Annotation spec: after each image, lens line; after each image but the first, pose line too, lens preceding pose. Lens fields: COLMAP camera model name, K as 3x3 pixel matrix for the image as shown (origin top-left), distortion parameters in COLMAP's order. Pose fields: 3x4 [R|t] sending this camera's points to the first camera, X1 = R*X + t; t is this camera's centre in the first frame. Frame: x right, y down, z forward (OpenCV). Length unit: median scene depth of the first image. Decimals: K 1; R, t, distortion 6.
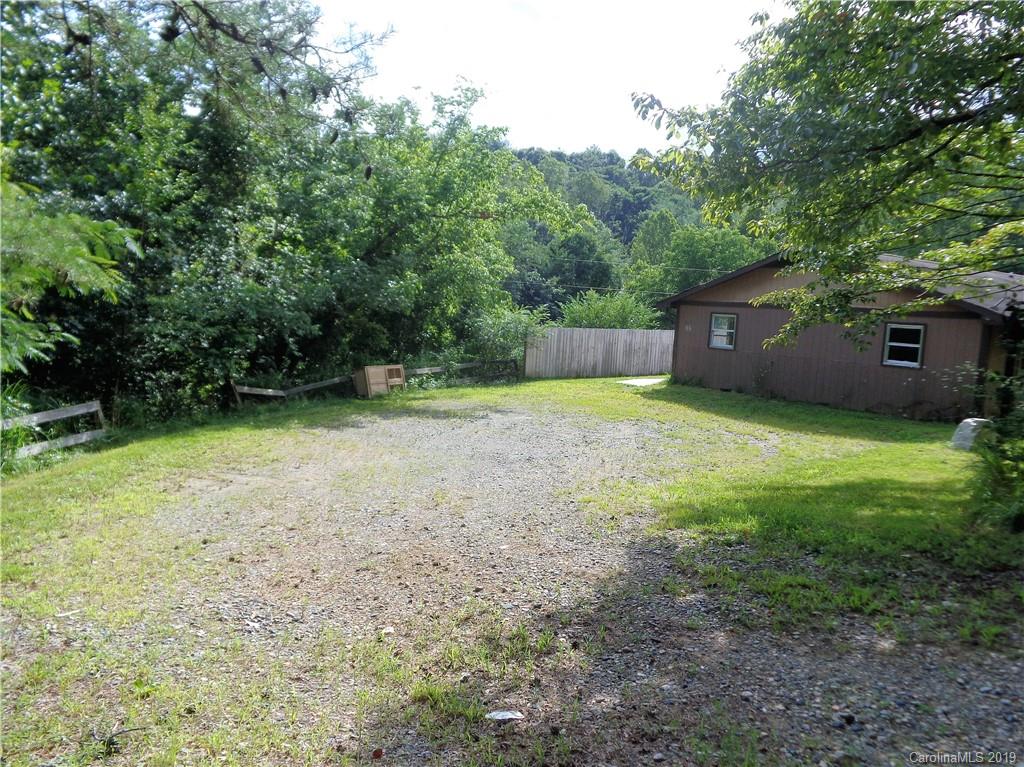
lens RADIAL K [[767.4, 0, 512.0], [0, 767.4, 383.5], [0, 0, 1]] dist [-0.001083, 0.001581]
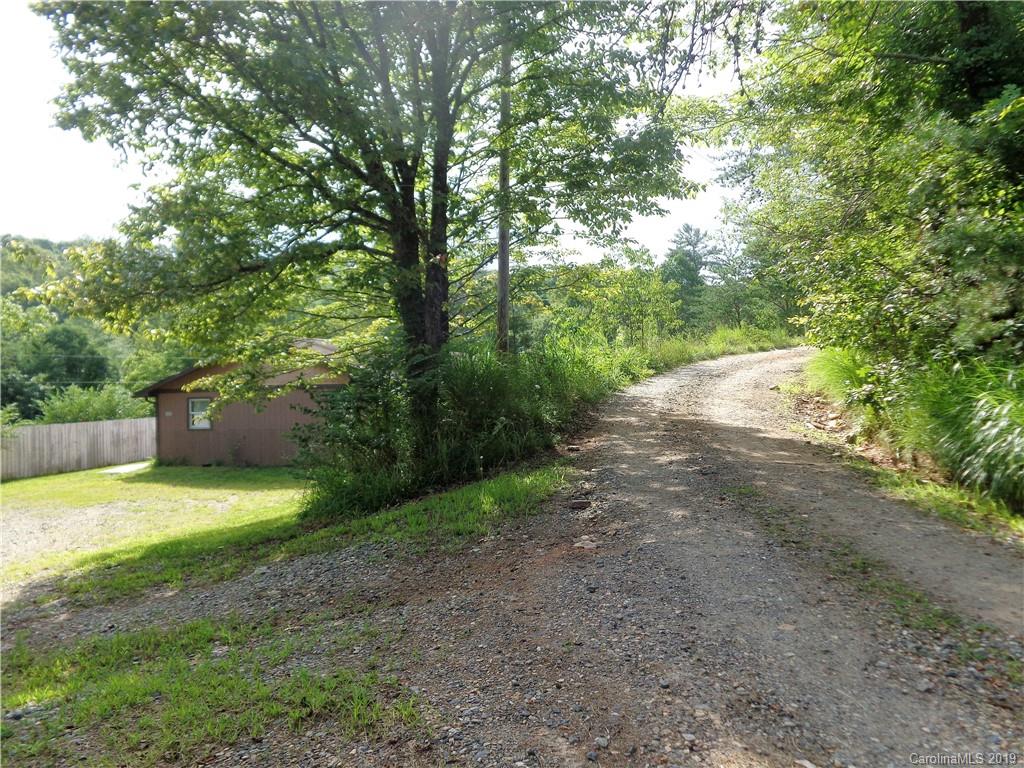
lens RADIAL K [[767.4, 0, 512.0], [0, 767.4, 384.0], [0, 0, 1]] dist [-0.001083, 0.001581]
pose [[0.837562, -0.077824, 0.540771, 0.046980], [0.132463, 0.989196, -0.062805, 0.017820], [-0.530041, 0.124235, 0.838822, -0.166177]]
